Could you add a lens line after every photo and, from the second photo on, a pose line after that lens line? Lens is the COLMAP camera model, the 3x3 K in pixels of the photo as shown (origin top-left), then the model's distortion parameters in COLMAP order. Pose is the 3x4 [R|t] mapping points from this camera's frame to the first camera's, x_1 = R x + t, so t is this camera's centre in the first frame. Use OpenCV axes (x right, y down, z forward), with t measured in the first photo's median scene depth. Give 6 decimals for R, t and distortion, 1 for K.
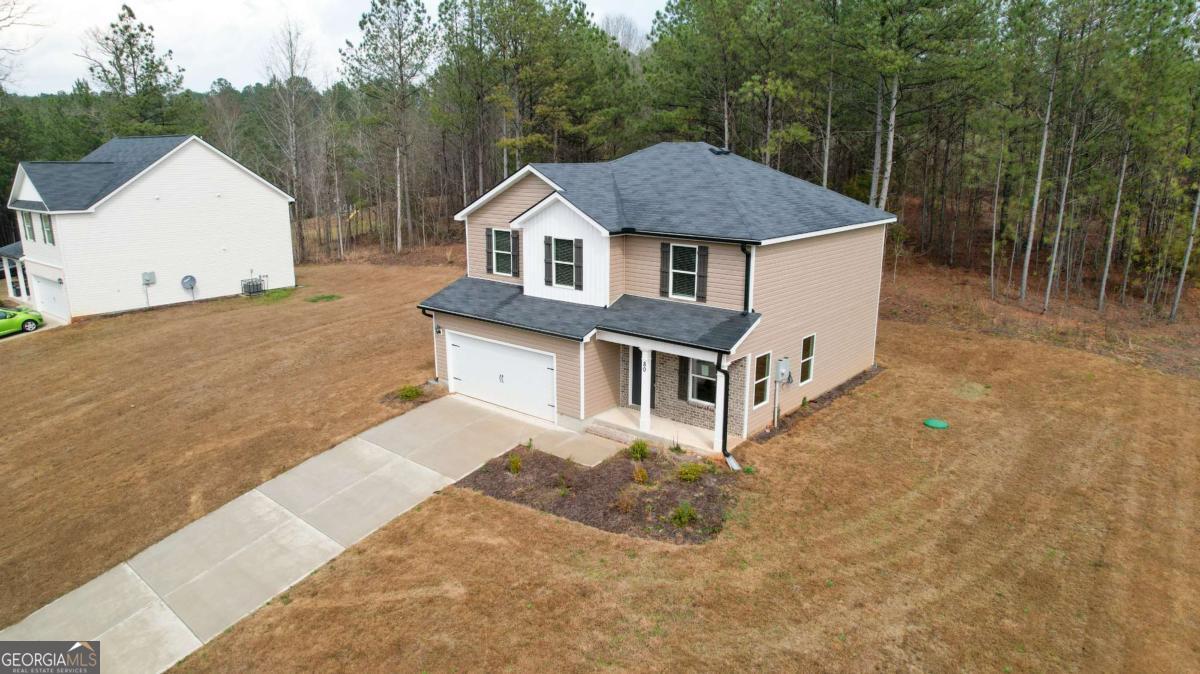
lens RADIAL K [[763.1, 0, 606.9], [0, 763.1, 331.4], [0, 0, 1]] dist [-0.029770, 0.001069]
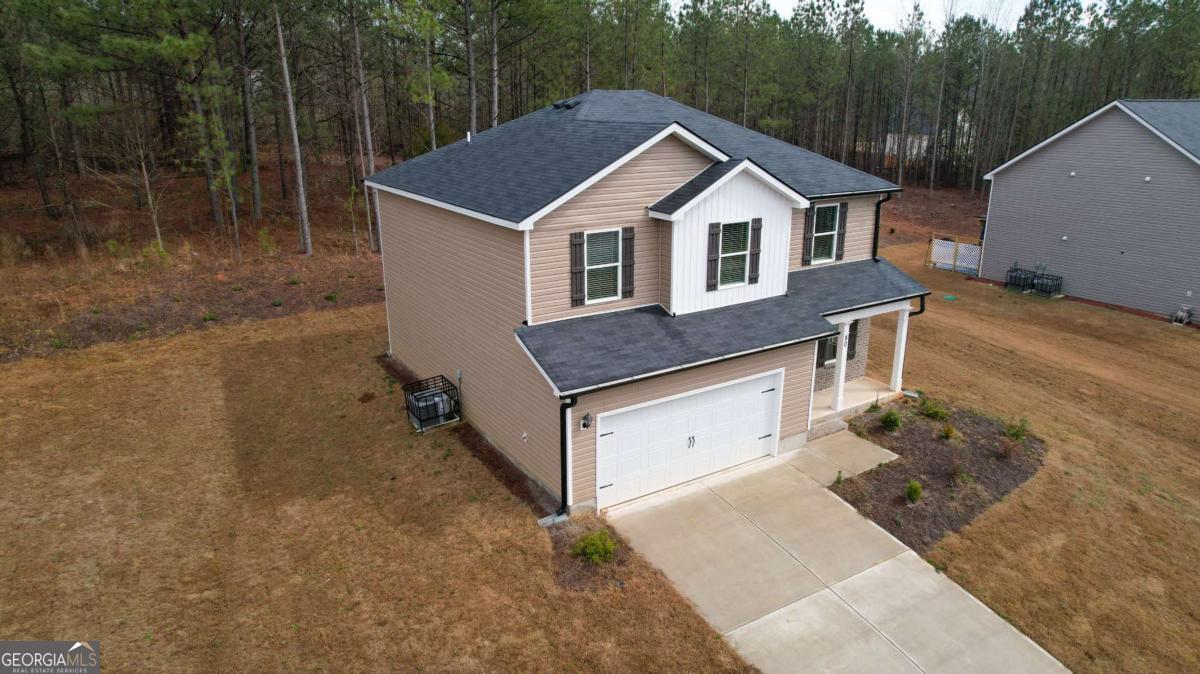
lens RADIAL K [[763.1, 0, 606.9], [0, 763.1, 331.4], [0, 0, 1]] dist [-0.029770, 0.001069]
pose [[0.306836, -0.282288, 0.908936, -0.813124], [0.215595, 0.950794, 0.222508, -0.215840], [-0.927022, 0.127689, 0.352598, 0.878689]]
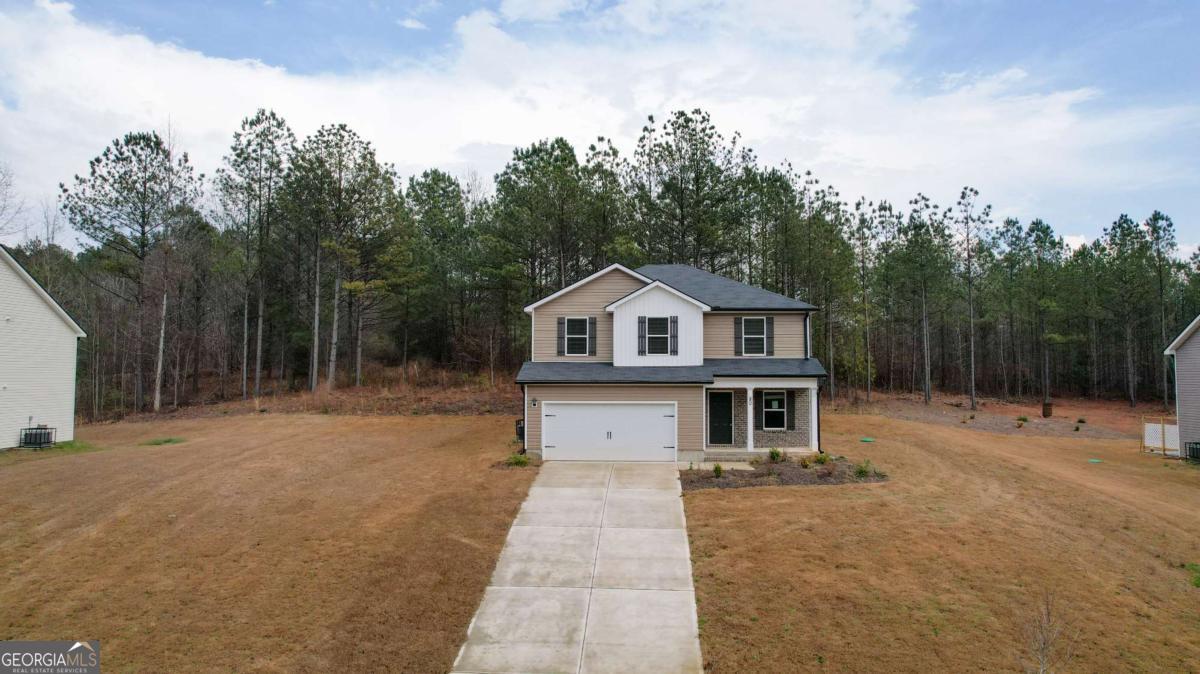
lens RADIAL K [[763.1, 0, 606.9], [0, 763.1, 331.4], [0, 0, 1]] dist [-0.029770, 0.001069]
pose [[0.801649, 0.033059, 0.596881, -0.912555], [0.137404, 0.961547, -0.237798, 0.201291], [-0.581790, 0.272644, 0.766280, 0.062780]]
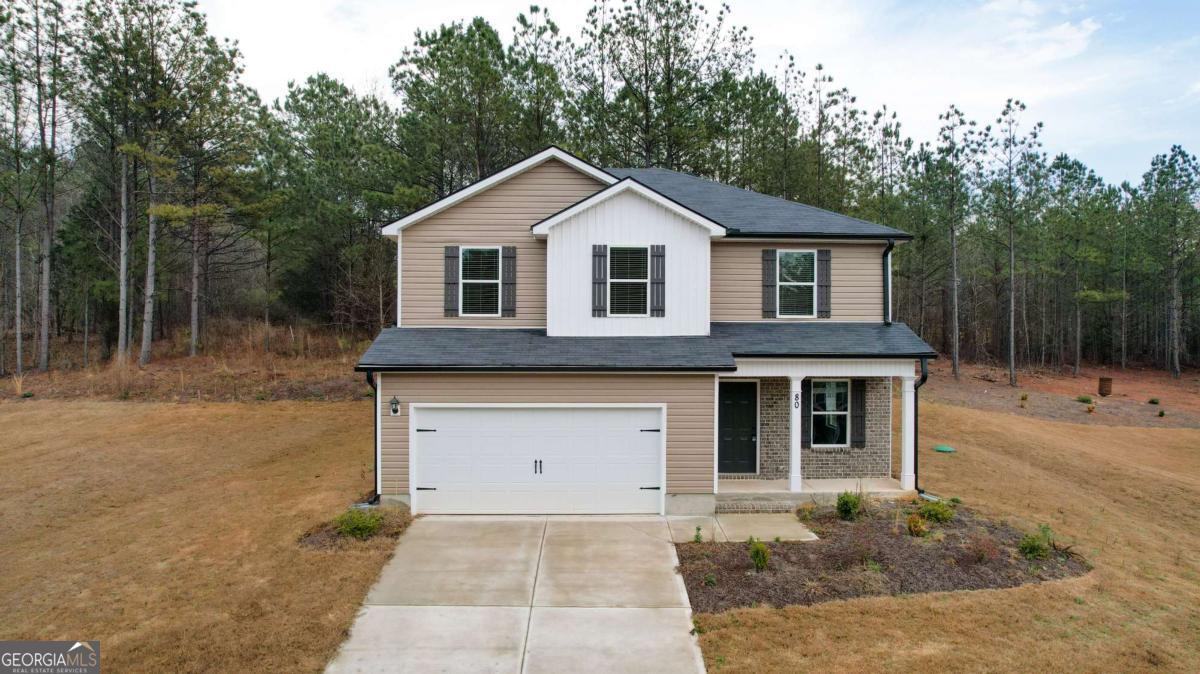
lens RADIAL K [[763.1, 0, 606.9], [0, 763.1, 331.4], [0, 0, 1]] dist [-0.029770, 0.001069]
pose [[0.752901, 0.001929, 0.658131, -0.546403], [0.148841, 0.973588, -0.173128, 0.075969], [-0.641083, 0.228305, 0.732728, 0.517519]]
